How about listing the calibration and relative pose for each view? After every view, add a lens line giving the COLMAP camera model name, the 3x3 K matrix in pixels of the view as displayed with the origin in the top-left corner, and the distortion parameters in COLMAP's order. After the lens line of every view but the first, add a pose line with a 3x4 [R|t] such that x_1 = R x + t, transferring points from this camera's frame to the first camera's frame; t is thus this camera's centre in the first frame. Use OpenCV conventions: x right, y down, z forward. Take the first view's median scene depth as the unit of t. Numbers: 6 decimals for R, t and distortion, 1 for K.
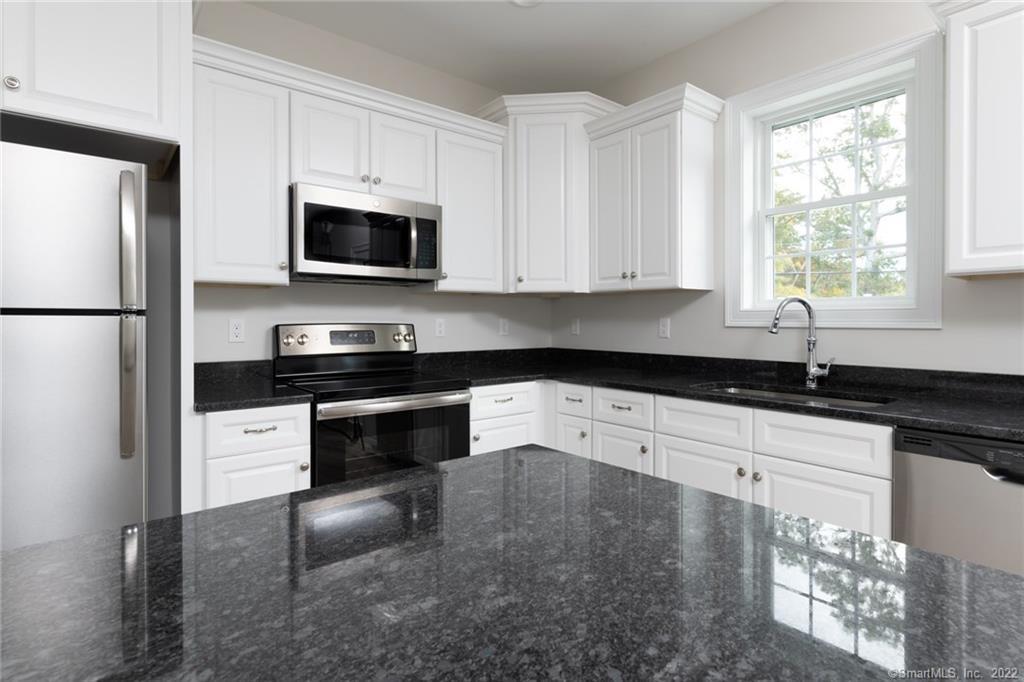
lens RADIAL K [[526.2, 0, 516.2], [0, 526.2, 319.8], [0, 0, 1]] dist [0.002528, 0.000036]
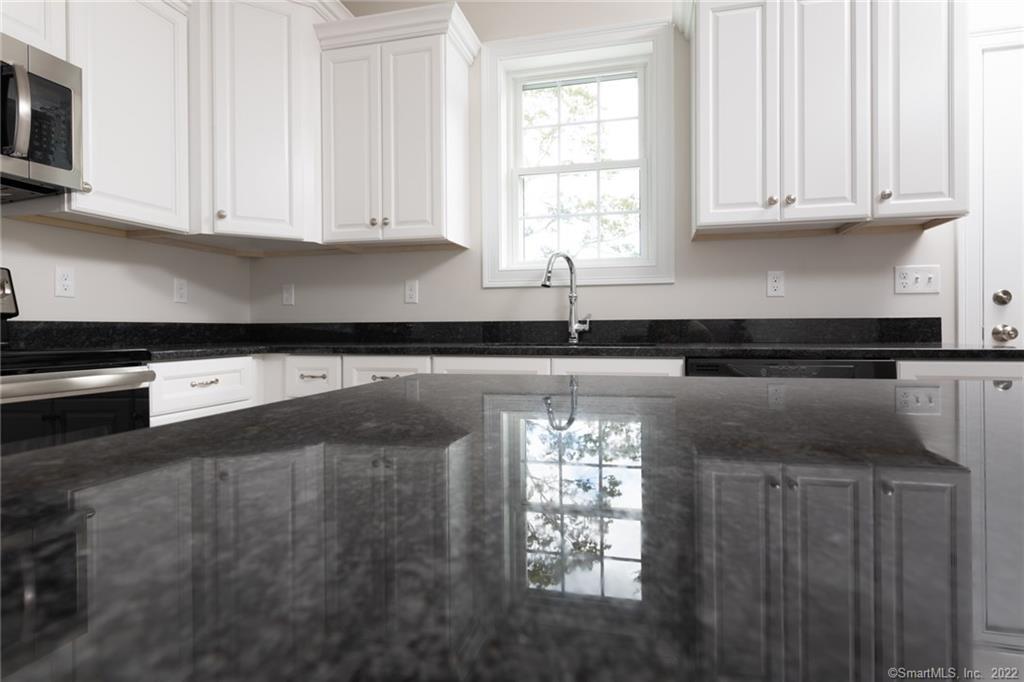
lens RADIAL K [[526.2, 0, 526.9], [0, 526.2, 328.1], [0, 0, 1]] dist [0.002528, 0.000036]
pose [[0.795130, -0.004203, 0.606425, -0.105031], [0.005634, 0.999984, -0.000456, 0.085329], [-0.606413, 0.003780, 0.795141, 0.215140]]
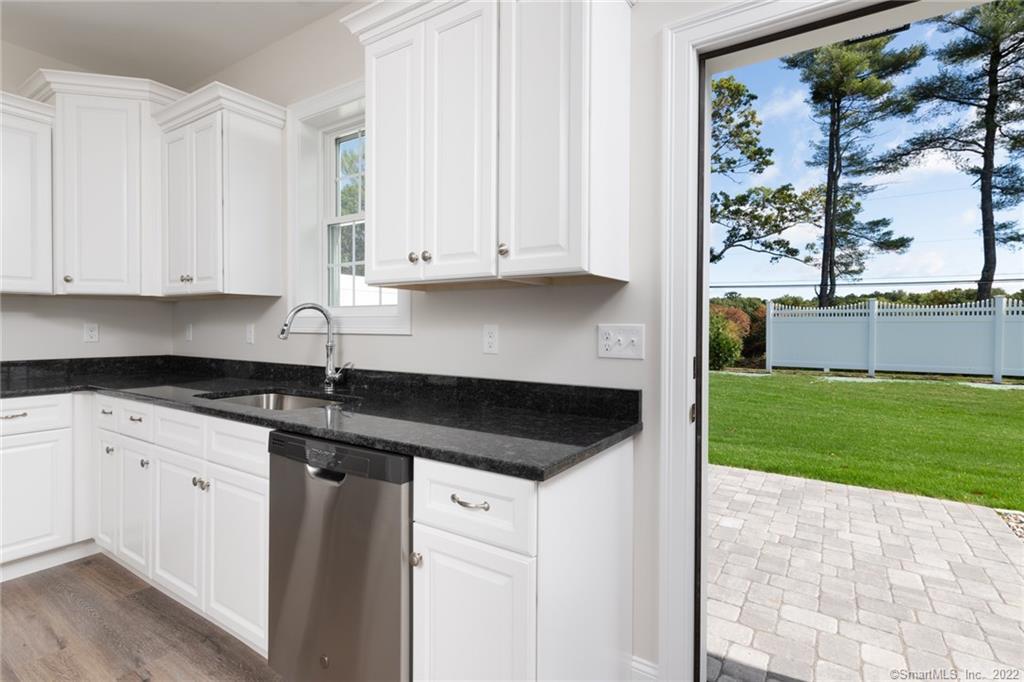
lens RADIAL K [[501.1, 0, 520.7], [0, 501.1, 328.3], [0, 0, 1]] dist [0.002584, 0.000080]
pose [[0.952240, 0.002589, 0.305338, 0.529939], [-0.004534, 0.999974, 0.005662, -0.002229], [-0.305316, -0.006776, 0.952227, -0.049647]]
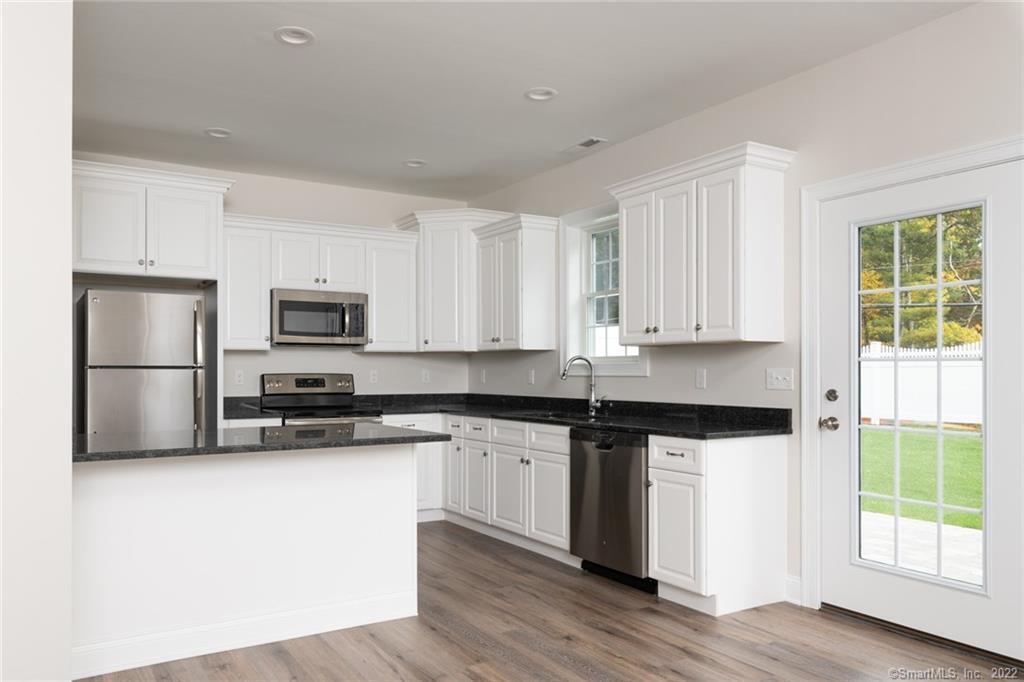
lens RADIAL K [[738.2, 0, 449.4], [0, 738.2, 368.7], [0, 0, 1]] dist [0.004824, 0.006119]
pose [[0.985159, -0.001134, -0.171639, 0.447016], [0.000425, 0.999991, -0.004168, 0.002223], [0.171643, 0.004033, 0.985151, -1.019193]]
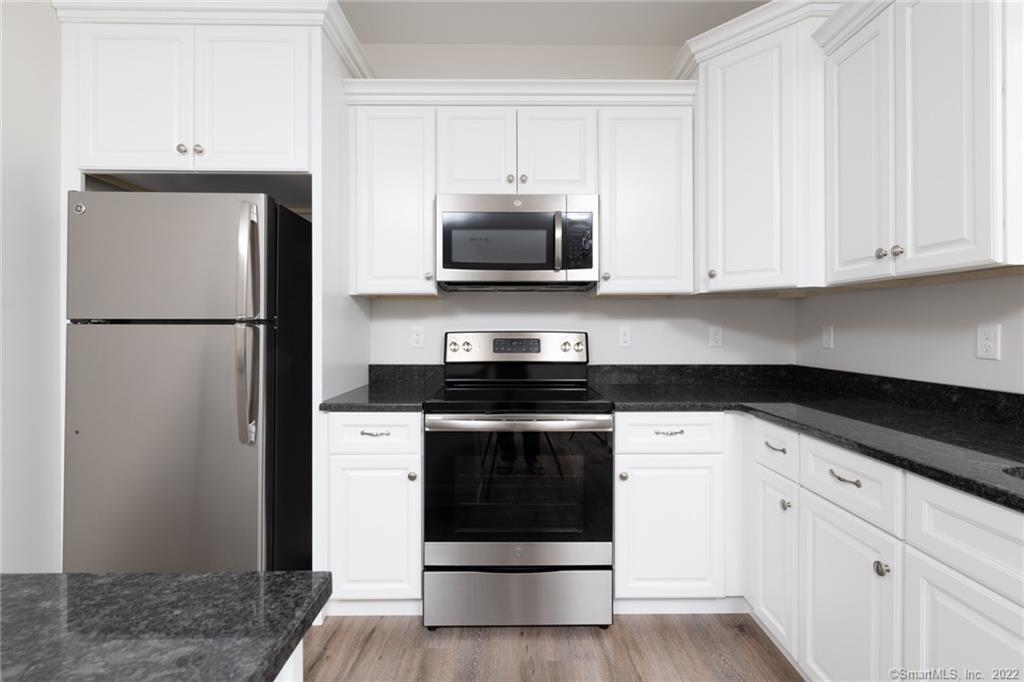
lens RADIAL K [[439.8, 0, 514.5], [0, 439.8, 328.3], [0, 0, 1]] dist [0.001051, -0.000599]
pose [[0.780271, -0.000270, -0.625441, 0.201813], [0.001119, 0.999999, 0.000965, 0.000208], [0.625440, -0.001453, 0.780271, 0.361299]]
